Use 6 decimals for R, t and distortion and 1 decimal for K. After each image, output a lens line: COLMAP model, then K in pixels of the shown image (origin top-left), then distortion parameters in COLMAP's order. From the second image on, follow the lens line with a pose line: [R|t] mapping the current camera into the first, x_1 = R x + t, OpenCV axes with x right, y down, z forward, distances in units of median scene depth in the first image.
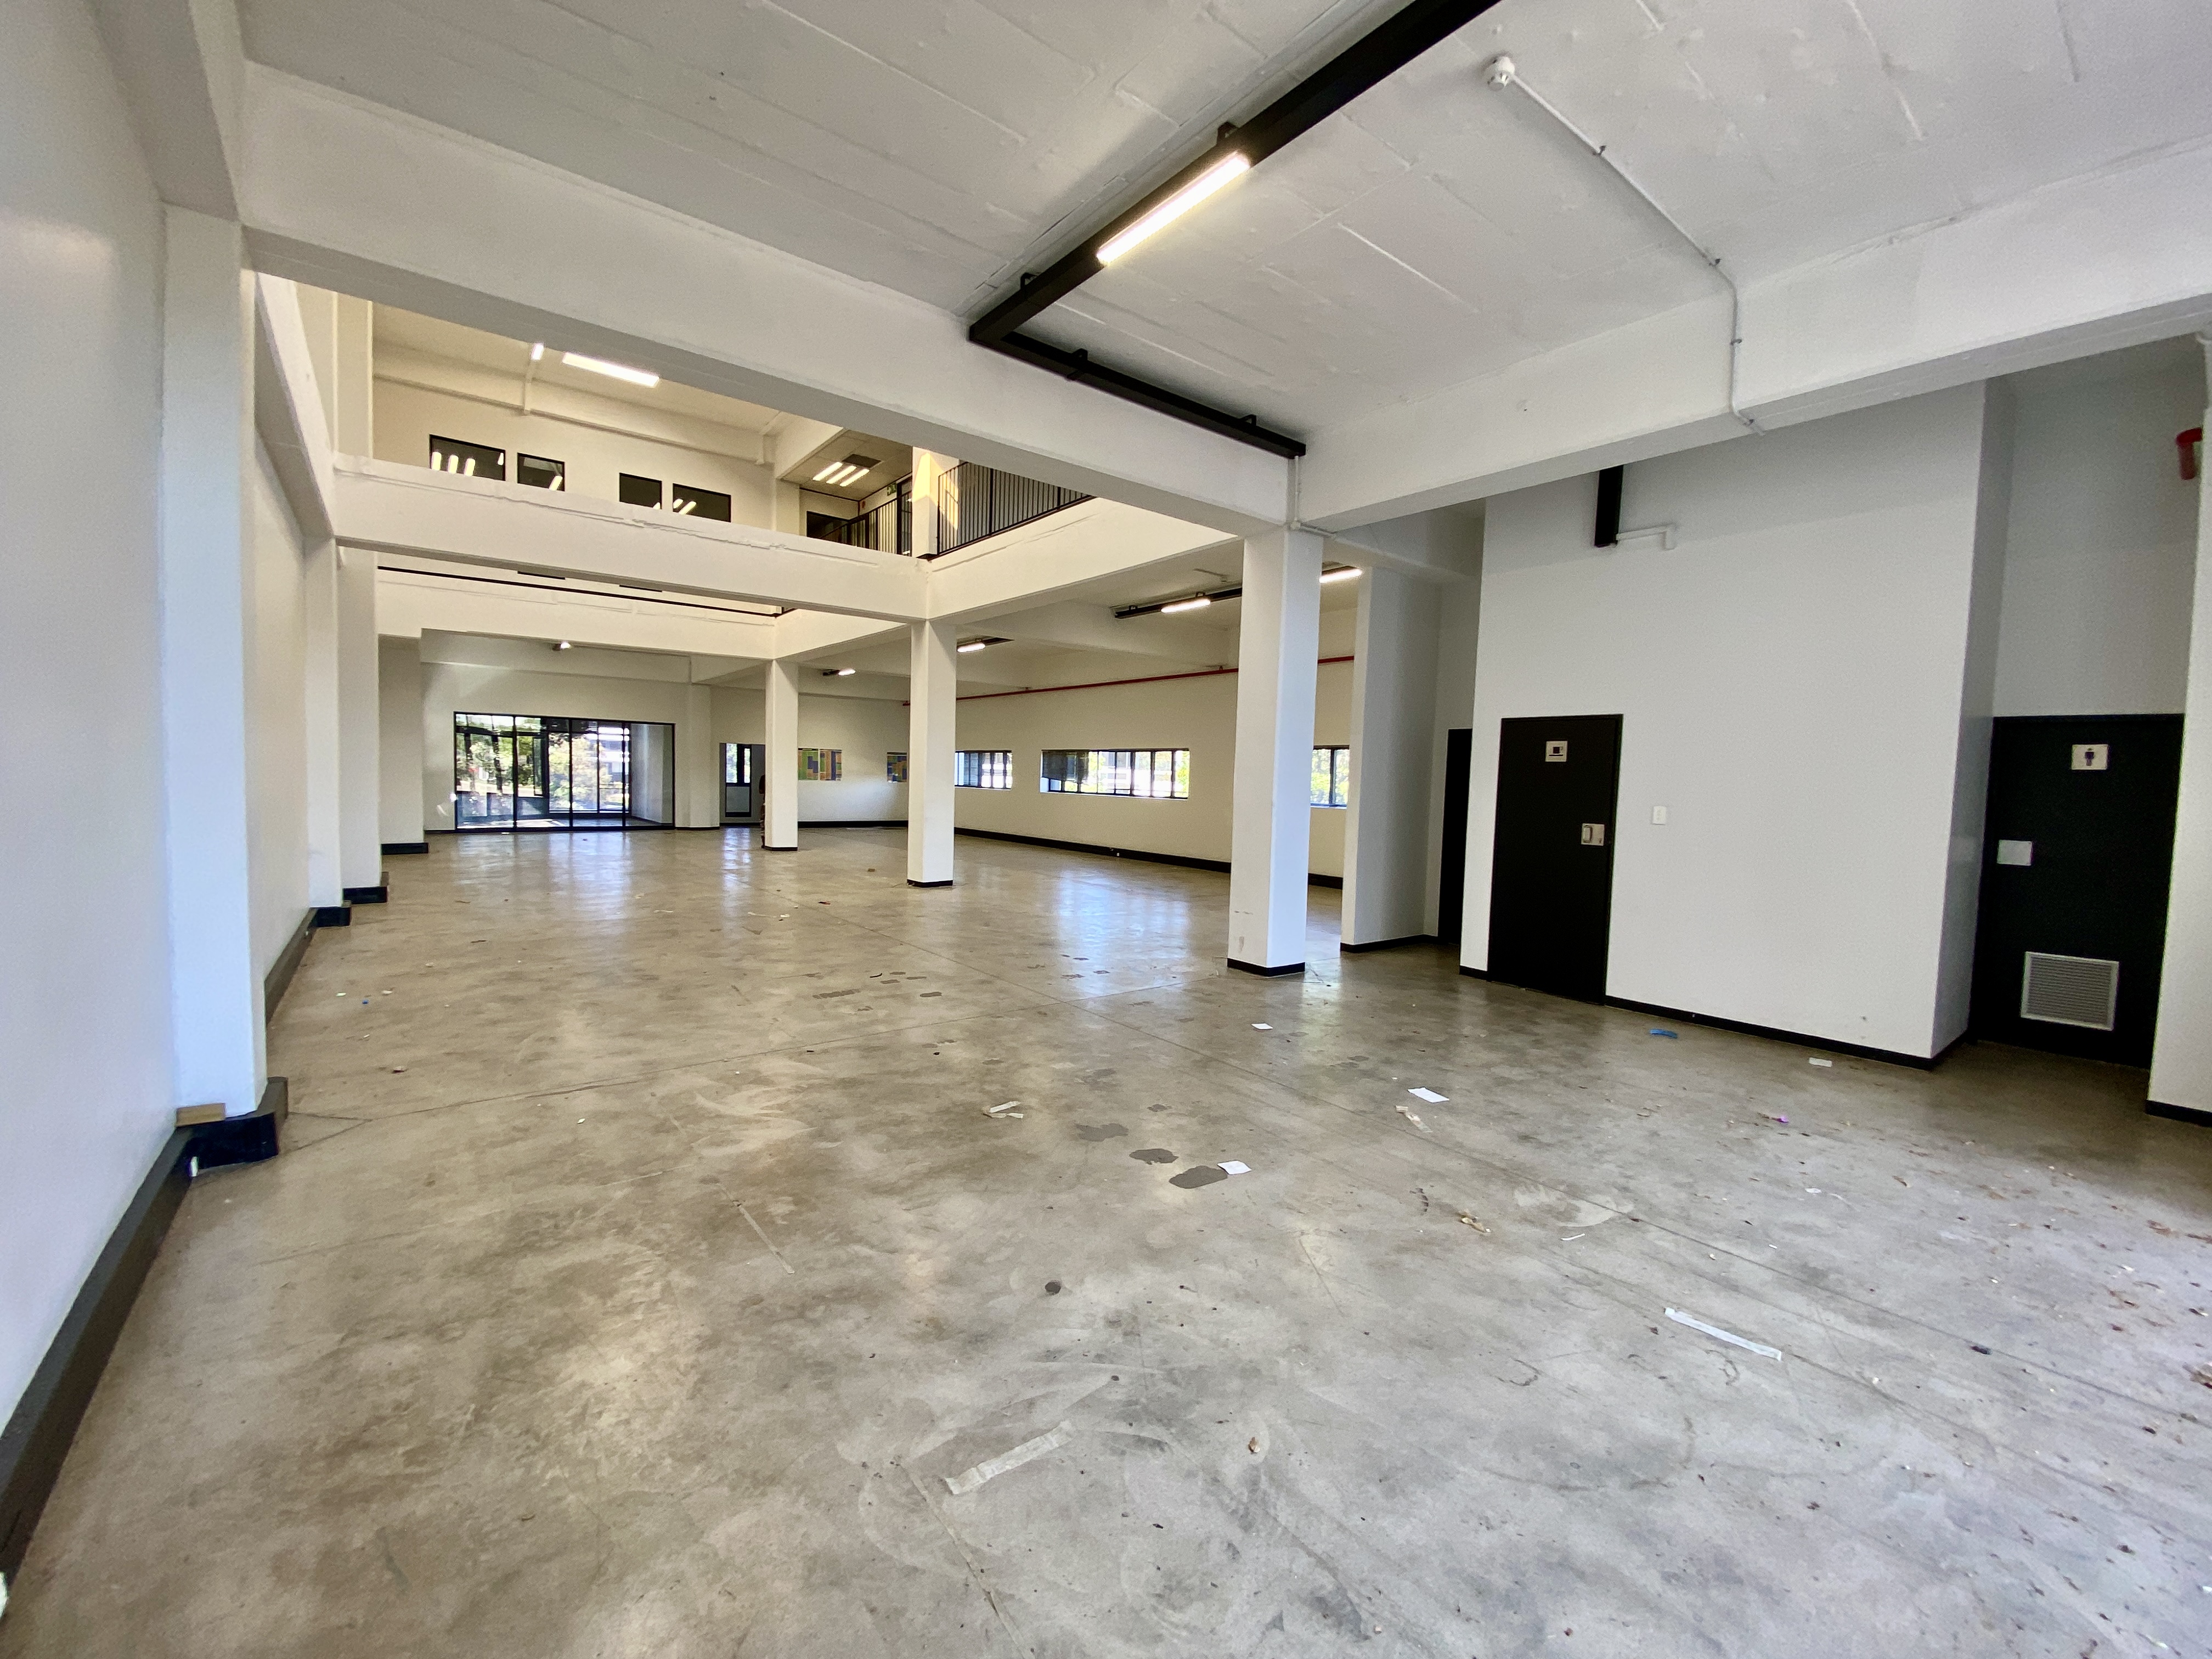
lens RADIAL K [[910.0, 0, 1113.7], [0, 910.0, 832.1], [0, 0, 1]] dist [0.012432, -0.015873]
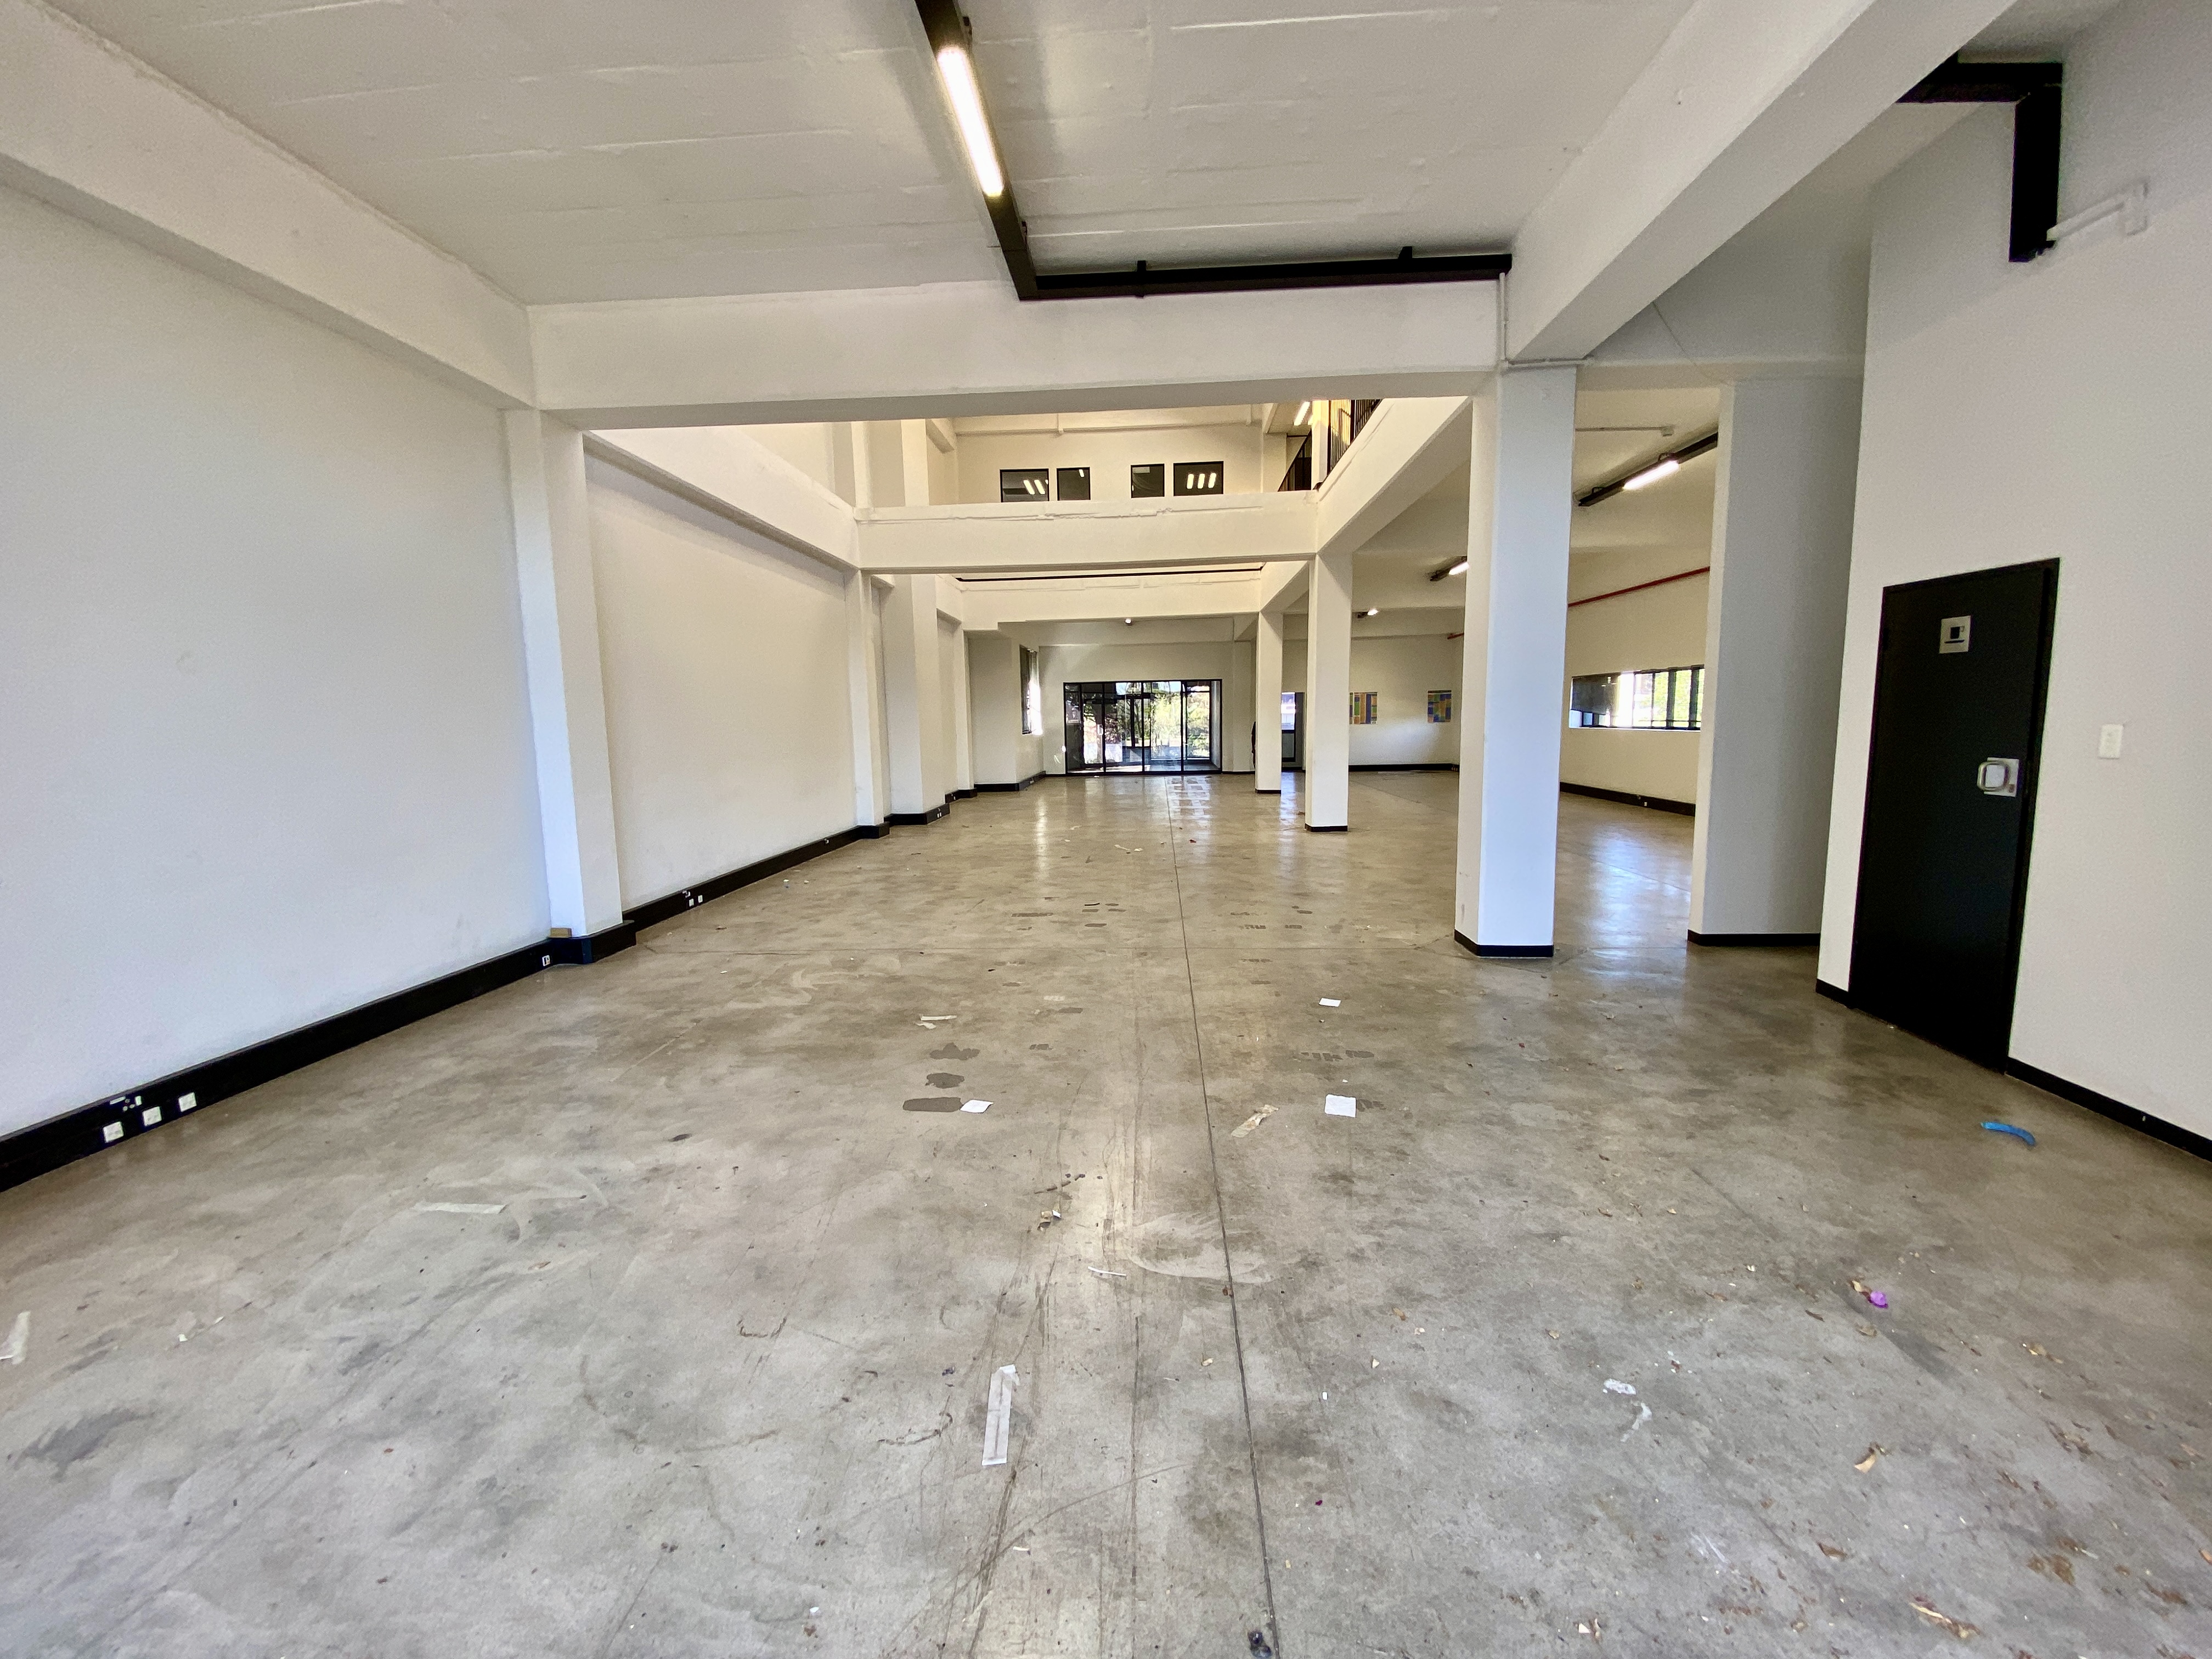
lens RADIAL K [[910.0, 0, 1091.7], [0, 910.0, 833.7], [0, 0, 1]] dist [0.012432, -0.015873]
pose [[0.742210, 0.042551, -0.668815, 0.376189], [-0.000641, 0.998027, 0.062784, 0.002499], [0.670167, -0.046171, 0.740773, 0.152347]]
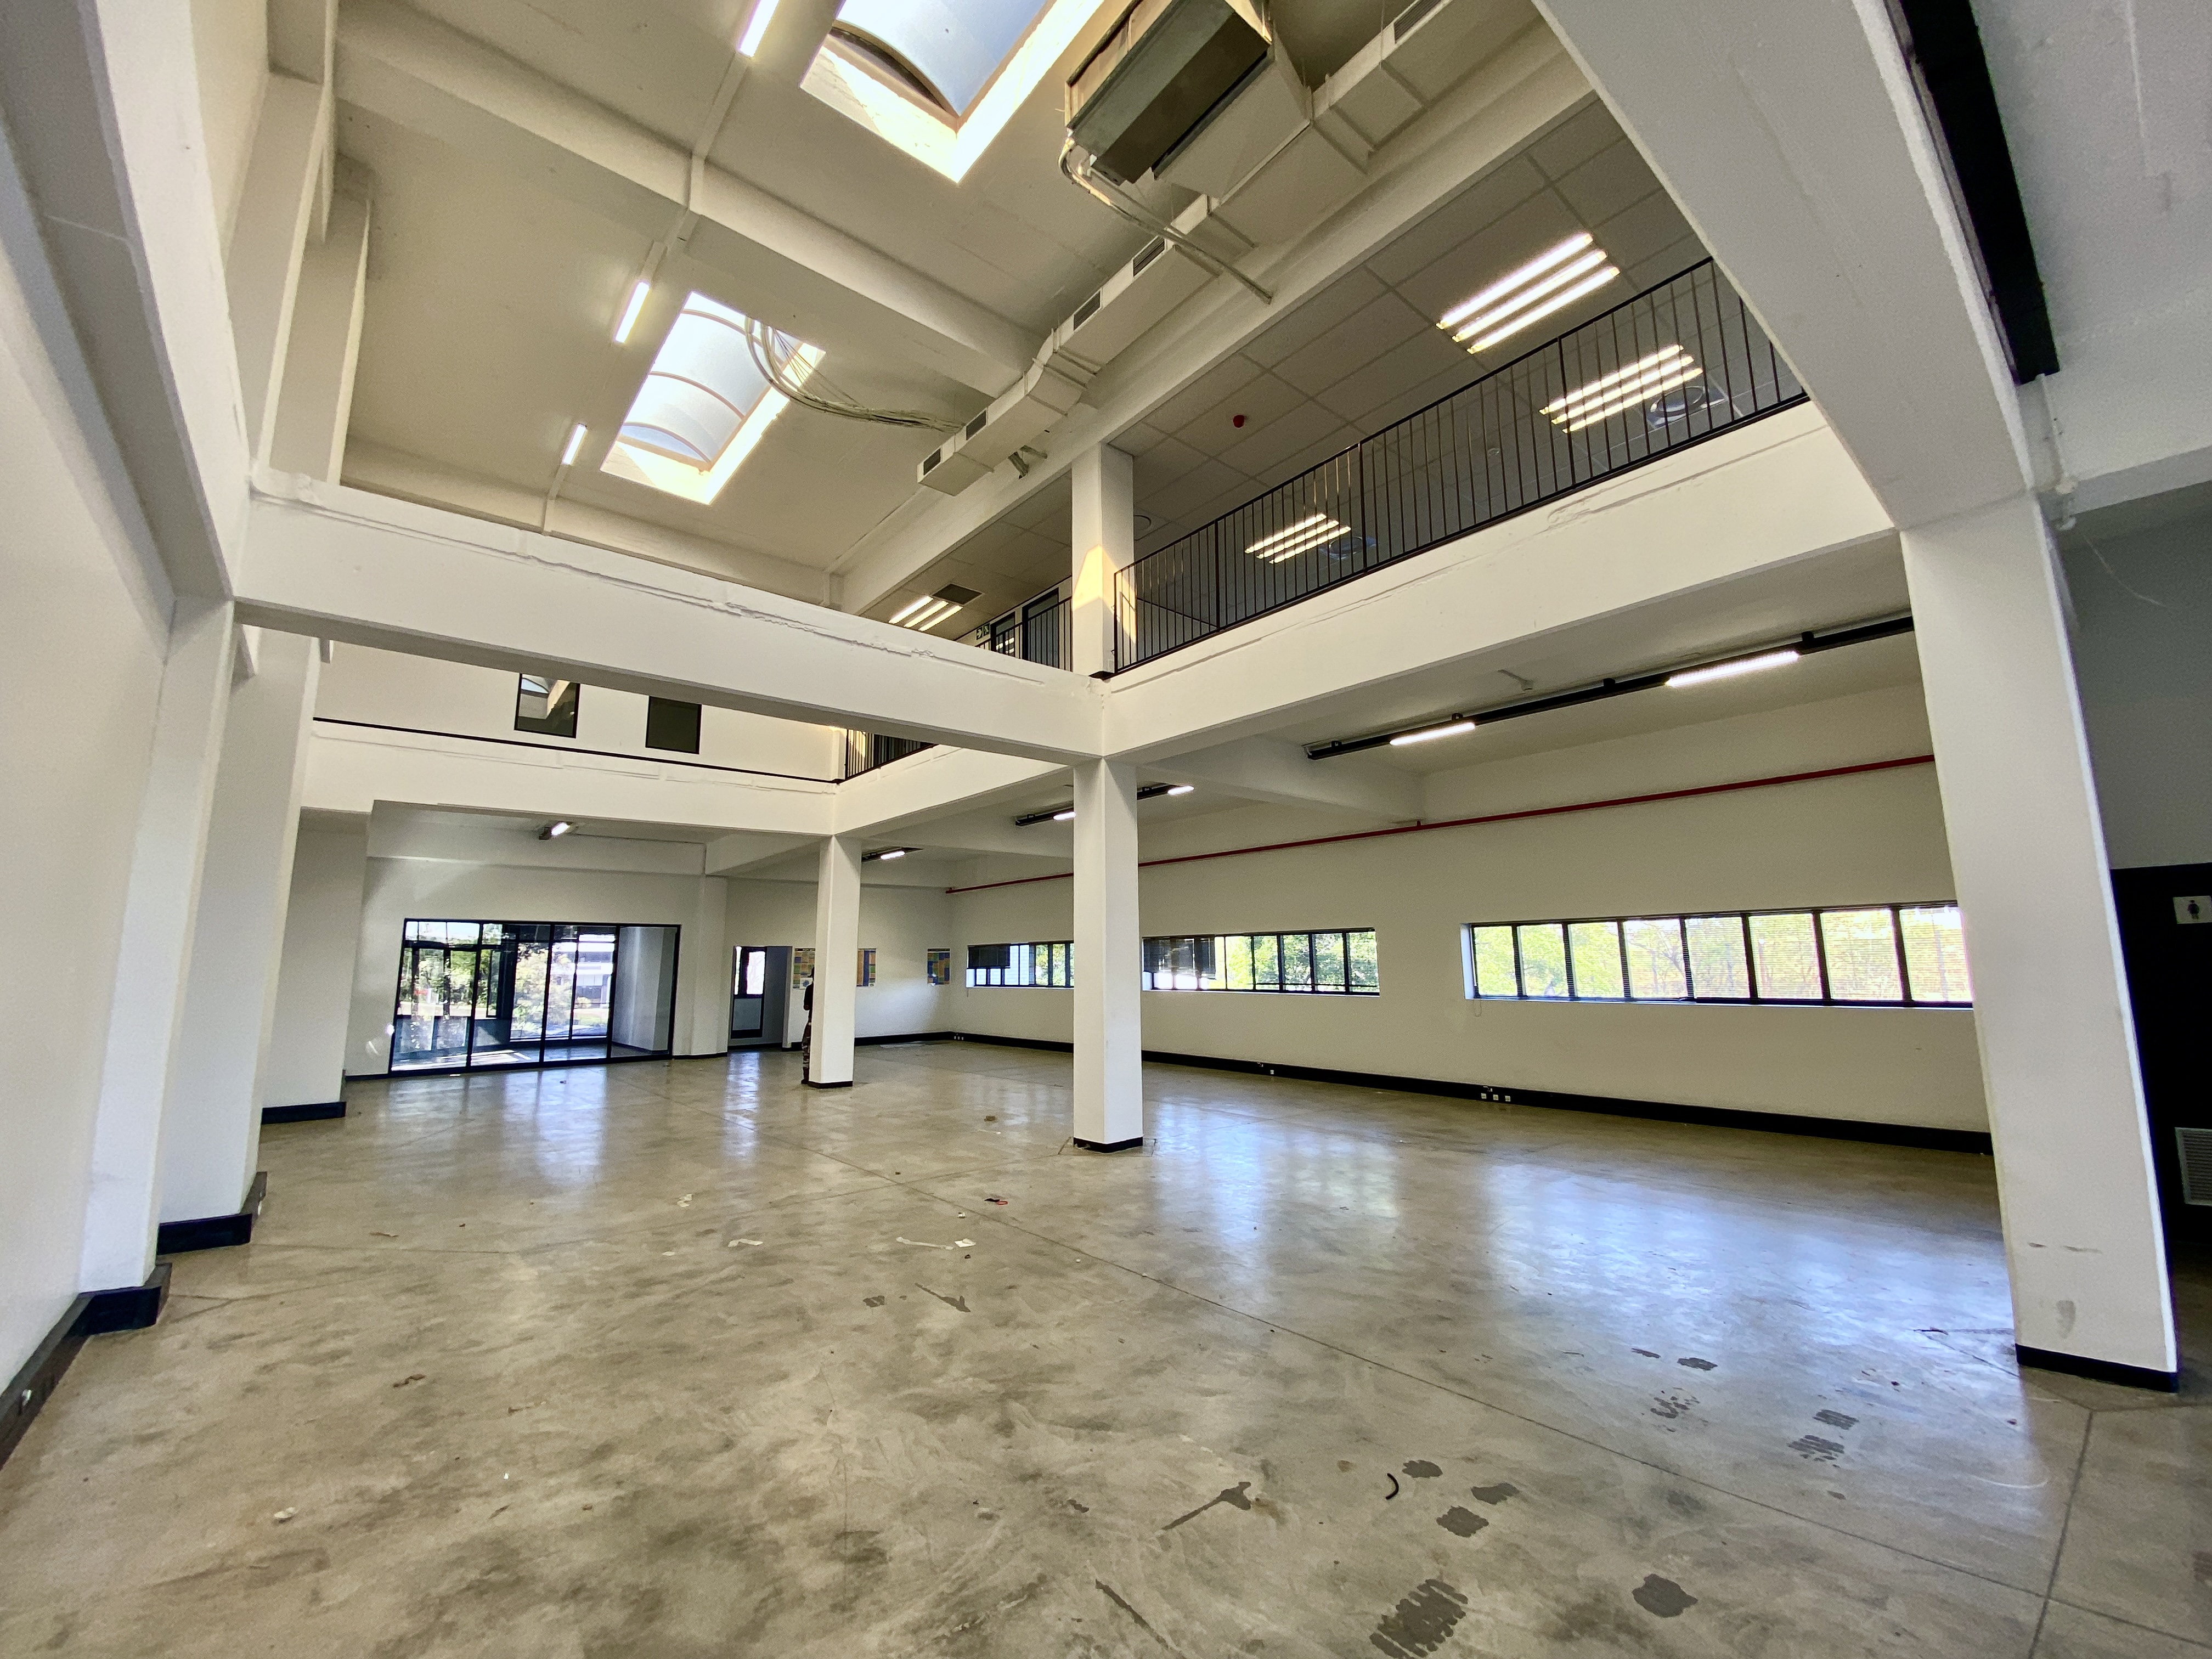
lens RADIAL K [[910.0, 0, 1124.0], [0, 910.0, 821.2], [0, 0, 1]] dist [0.012432, -0.015873]
pose [[0.998334, -0.033212, 0.047189, -0.304377], [0.042694, 0.975274, -0.216837, -0.037897], [-0.038820, 0.218490, 0.975067, 0.421535]]
